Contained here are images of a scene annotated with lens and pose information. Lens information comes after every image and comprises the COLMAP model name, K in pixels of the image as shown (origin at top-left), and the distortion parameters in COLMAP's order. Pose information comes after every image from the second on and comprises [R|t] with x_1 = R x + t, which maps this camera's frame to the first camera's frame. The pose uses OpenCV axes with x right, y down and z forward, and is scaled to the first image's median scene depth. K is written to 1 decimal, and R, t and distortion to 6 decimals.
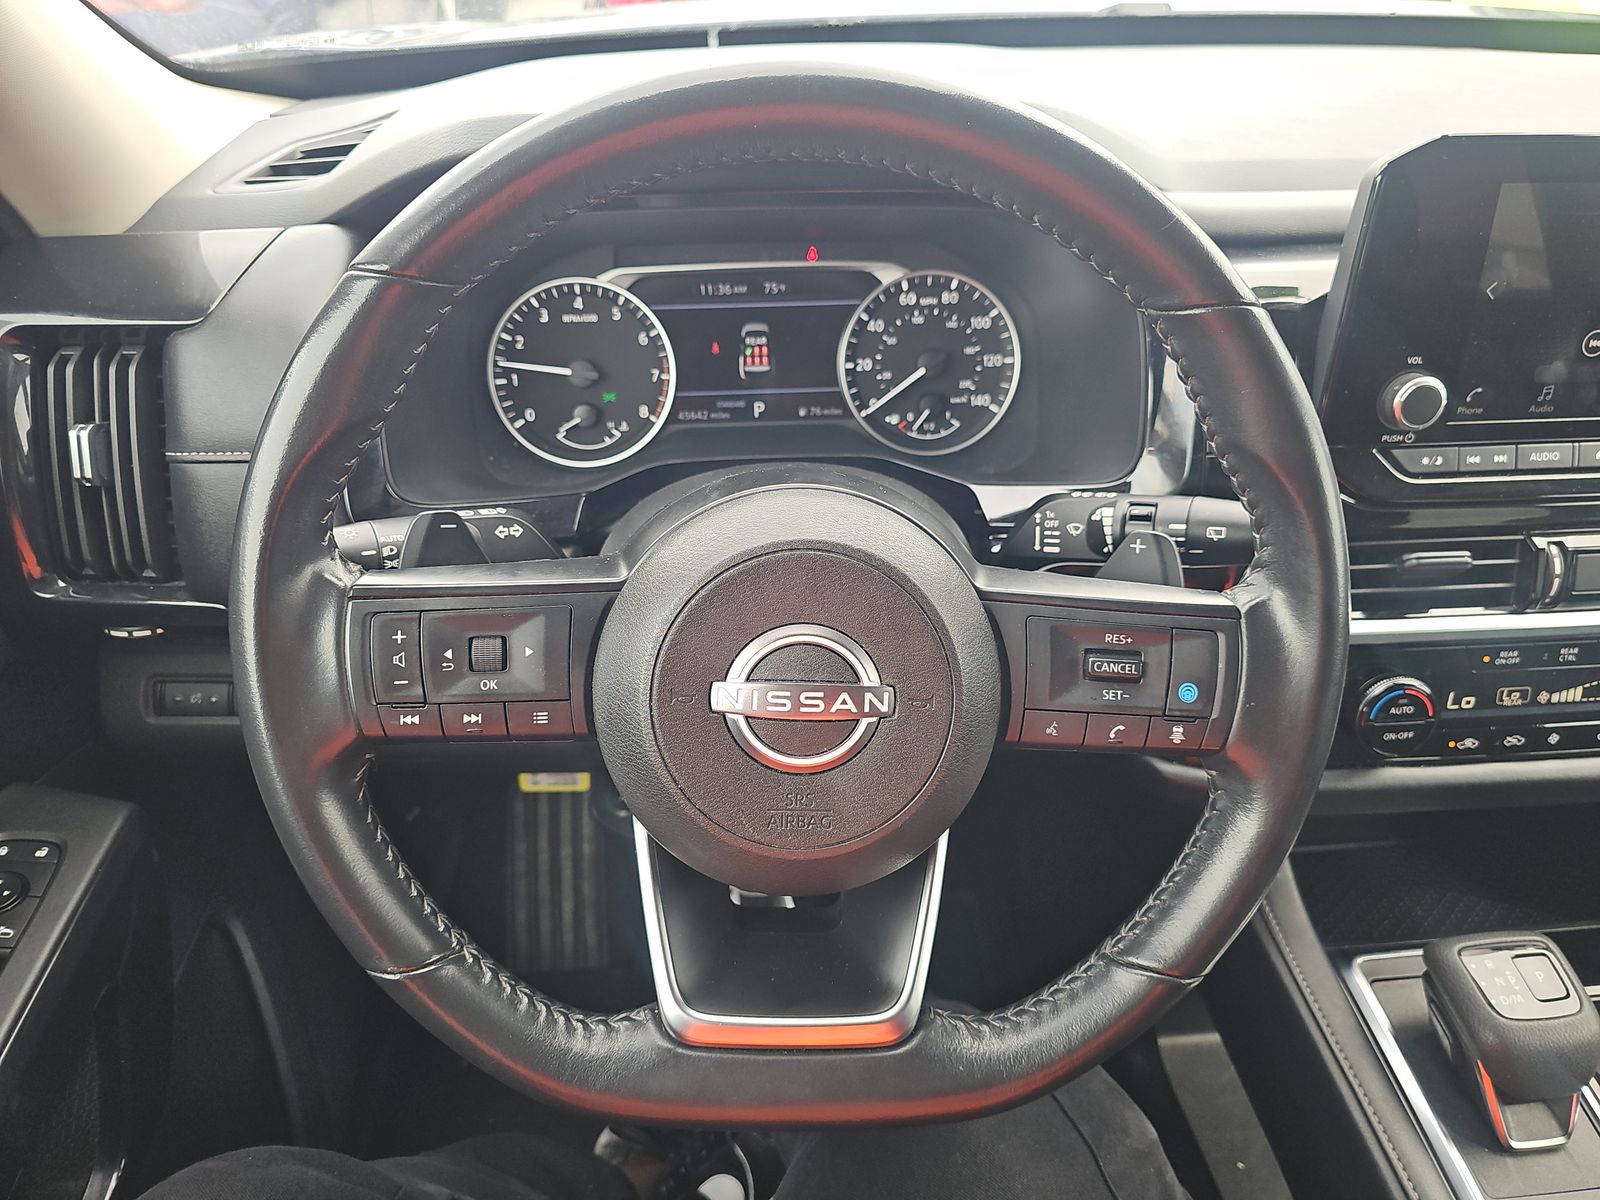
lens RADIAL K [[1142.3, 0, 803.6], [0, 1142.3, 599.9], [0, 0, 1]] dist [0.058741, -0.039045]
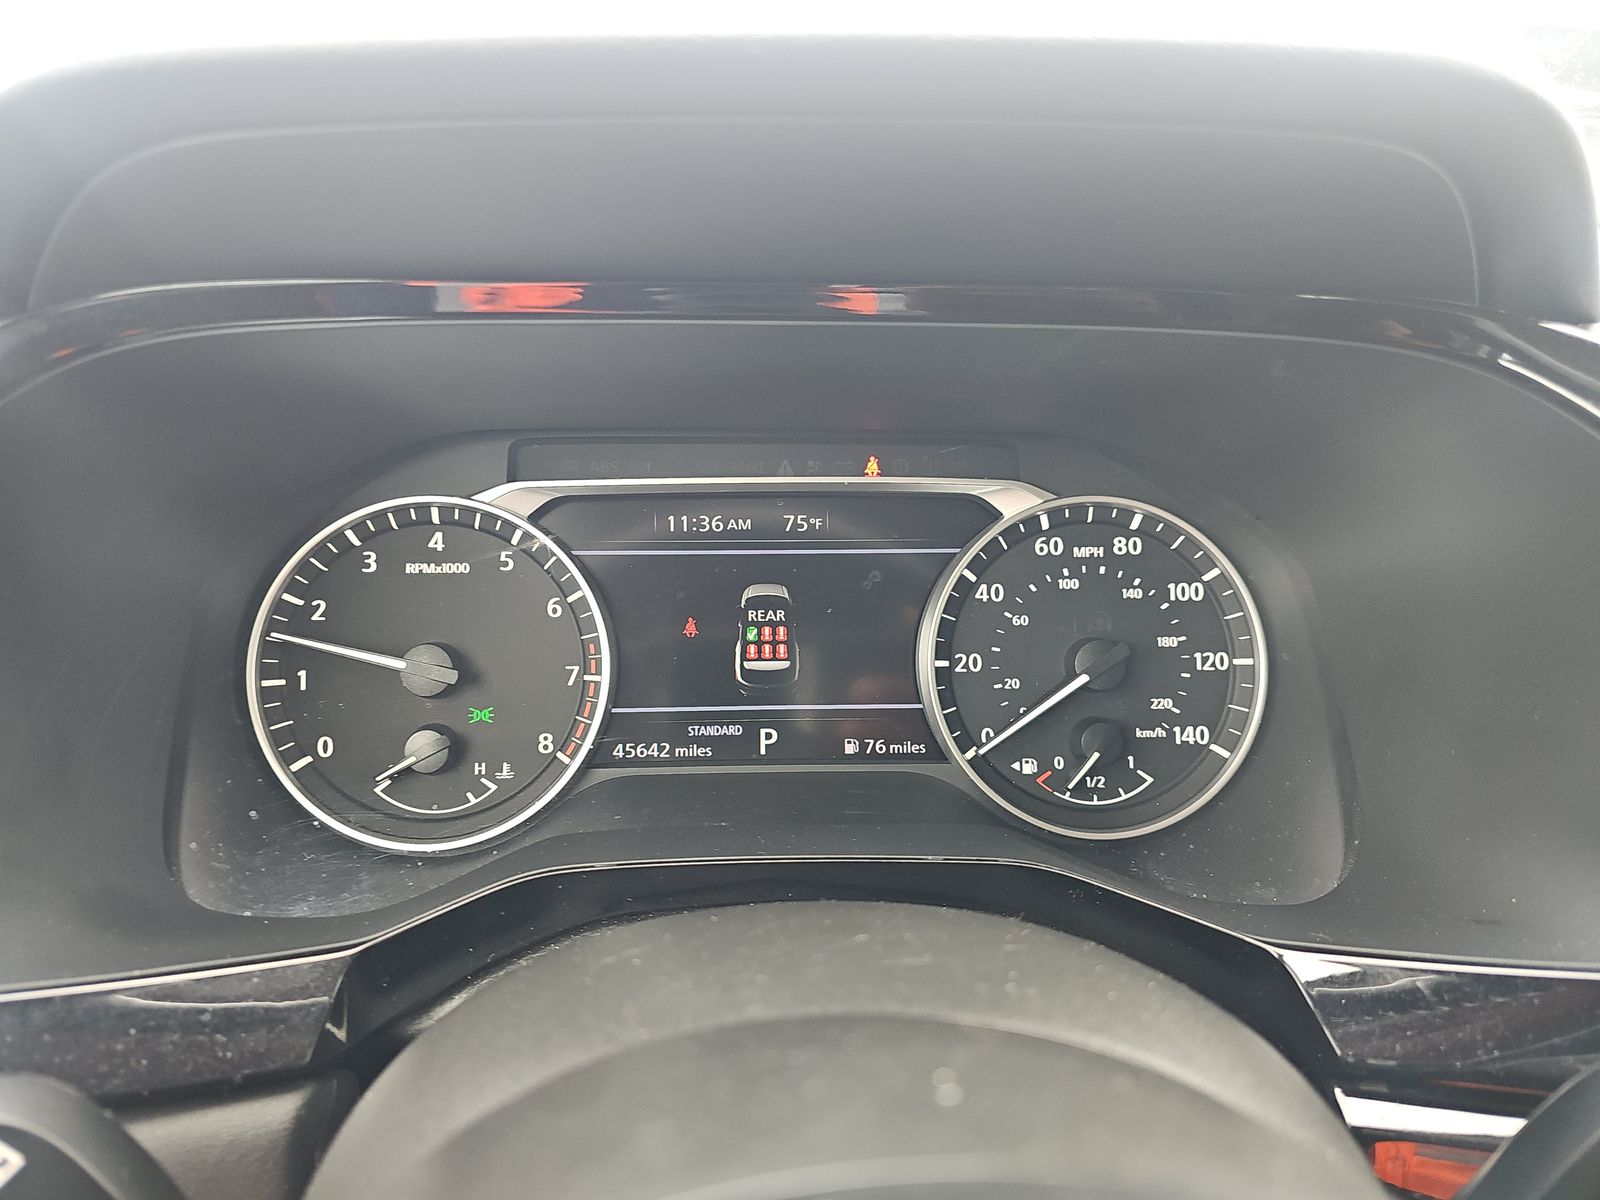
lens RADIAL K [[1142.3, 0, 795.5], [0, 1142.3, 585.8], [0, 0, 1]] dist [0.058741, -0.039045]
pose [[0.999662, 0.021553, 0.014529, -0.036217], [-0.017121, 0.966564, -0.255855, -0.103308], [-0.019558, 0.255519, 0.966606, 0.481554]]
